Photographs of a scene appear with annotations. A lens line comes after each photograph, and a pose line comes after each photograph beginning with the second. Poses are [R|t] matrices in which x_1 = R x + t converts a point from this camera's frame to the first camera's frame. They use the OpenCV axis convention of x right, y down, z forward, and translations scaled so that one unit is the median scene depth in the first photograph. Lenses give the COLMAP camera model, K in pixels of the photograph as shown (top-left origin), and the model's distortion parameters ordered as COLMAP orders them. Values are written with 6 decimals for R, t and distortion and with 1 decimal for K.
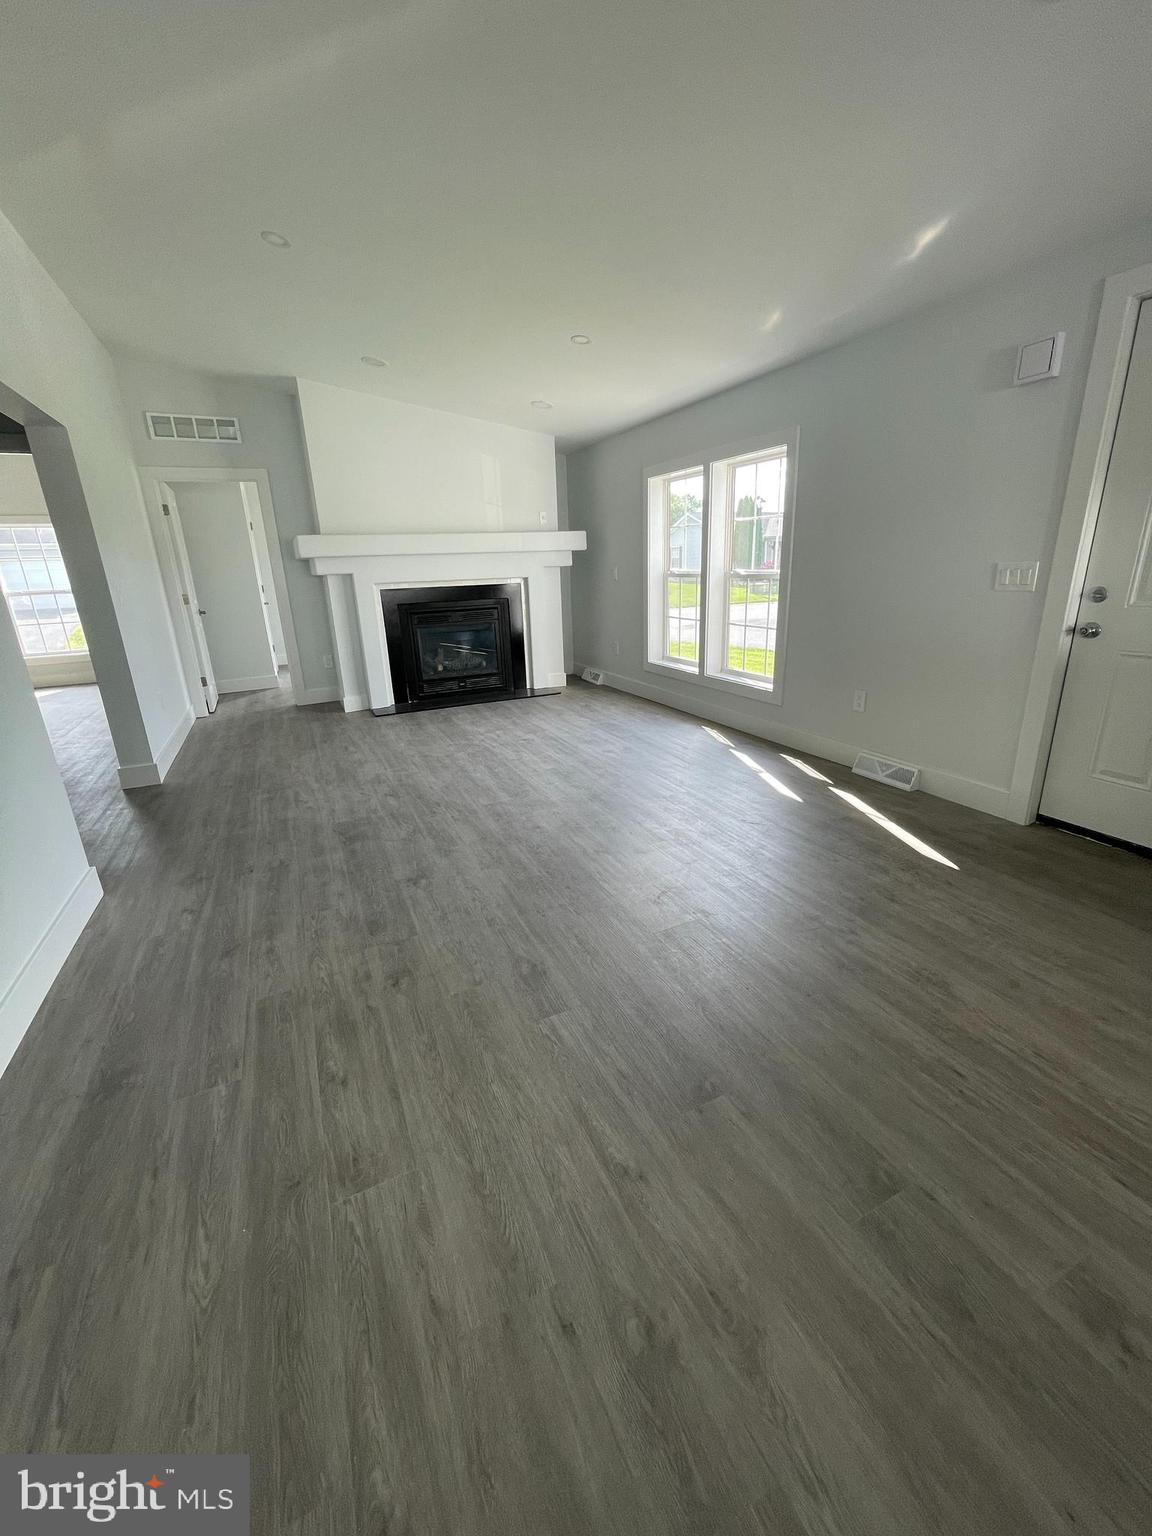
lens RADIAL K [[619.1, 0, 577.9], [0, 619.1, 757.3], [0, 0, 1]] dist [-0.002005, 0.000739]
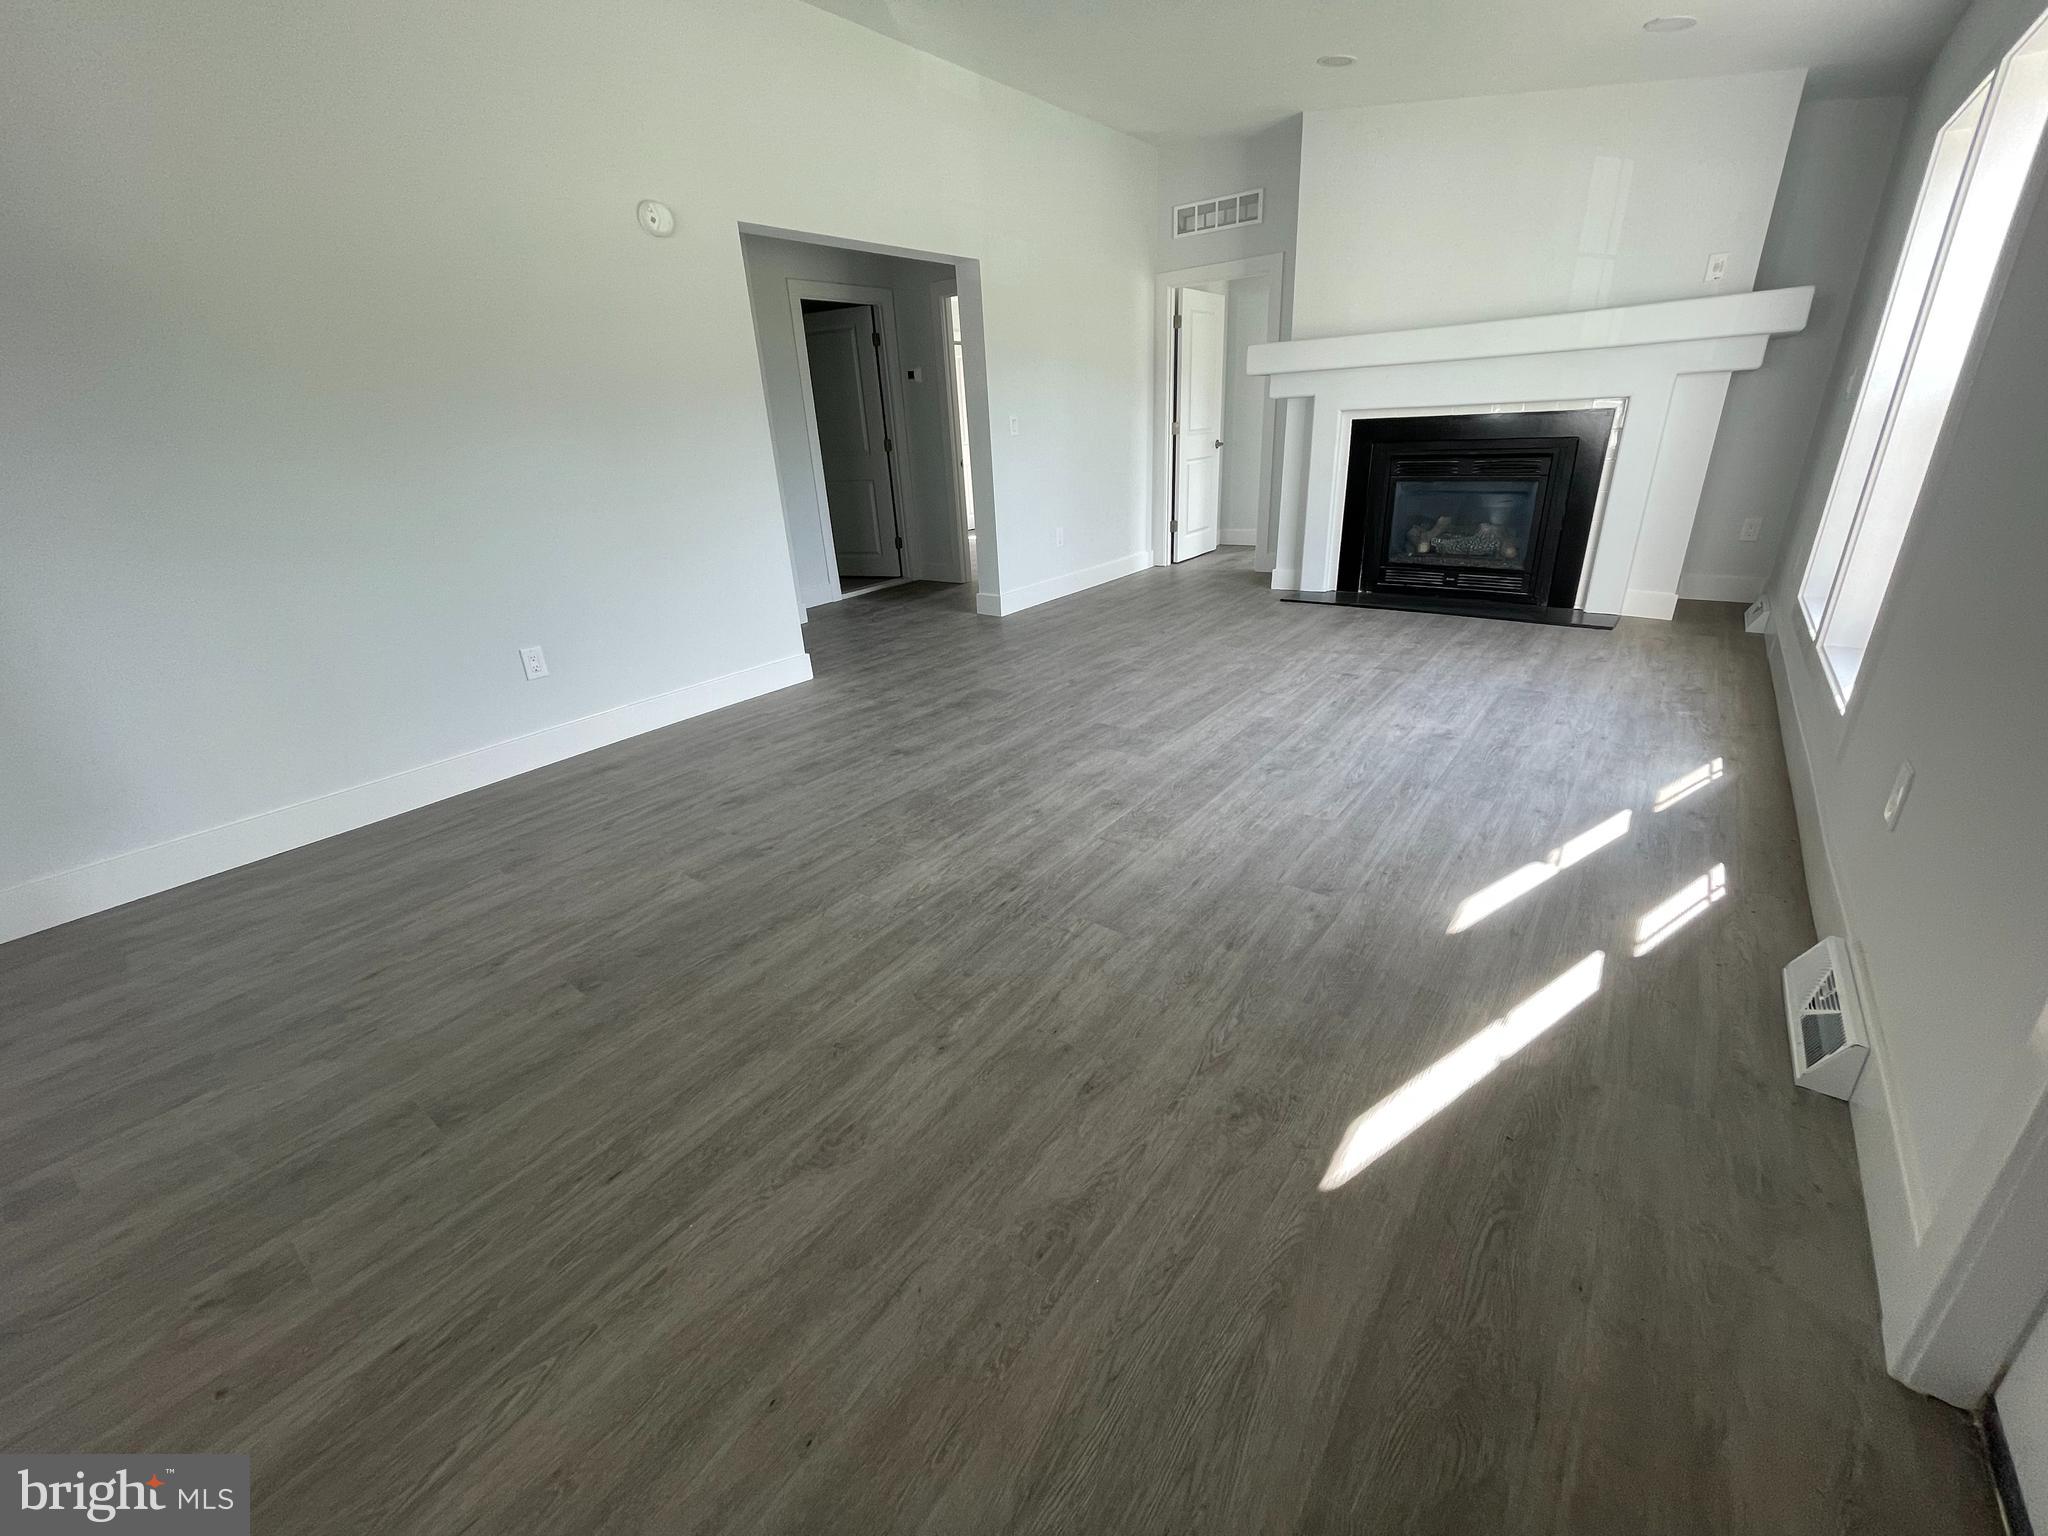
lens RADIAL K [[825.5, 0, 1009.4], [0, 825.5, 756.2], [0, 0, 1]] dist [-0.002005, 0.000739]
pose [[0.447272, 0.344113, -0.825551, 0.436658], [-0.230740, 0.936174, 0.265212, -0.085781], [0.864122, 0.071866, 0.498125, 0.273720]]
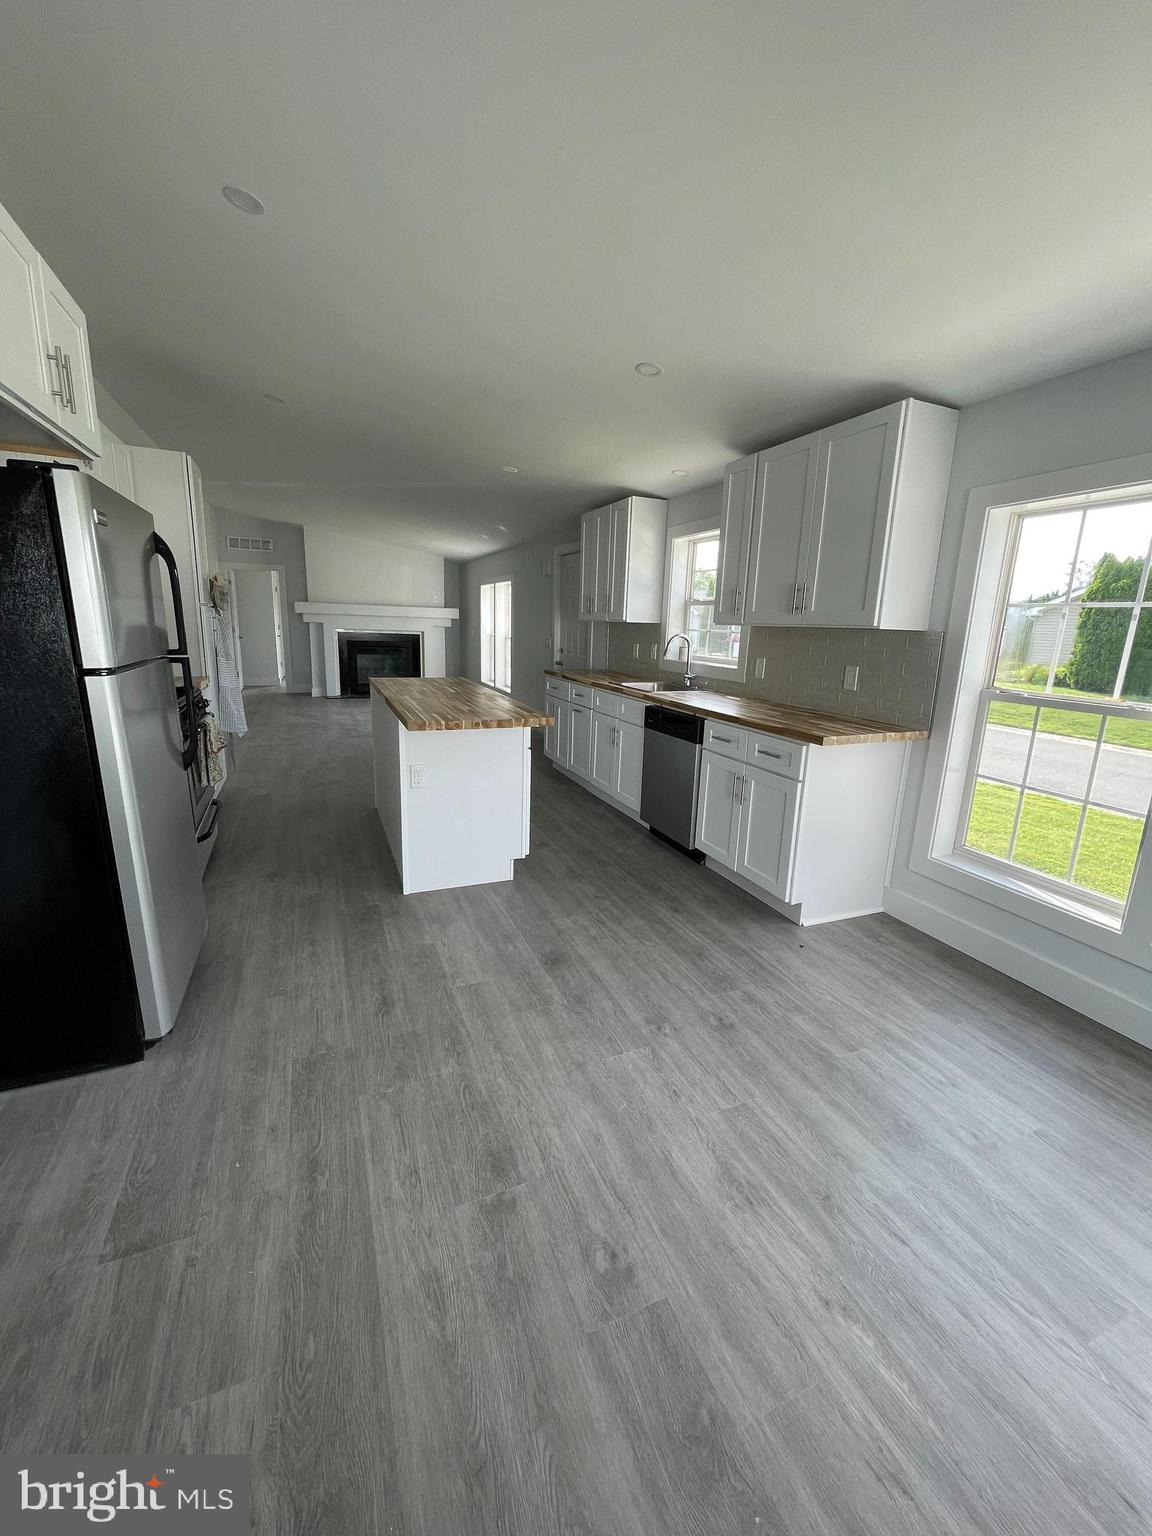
lens RADIAL K [[619.1, 0, 578.6], [0, 619.1, 759.5], [0, 0, 1]] dist [-0.002005, 0.000739]
pose [[0.996942, 0.075749, -0.019183, 0.515967], [-0.077156, 0.993100, -0.088317, 0.239855], [0.012361, 0.089527, 0.995908, -0.893208]]
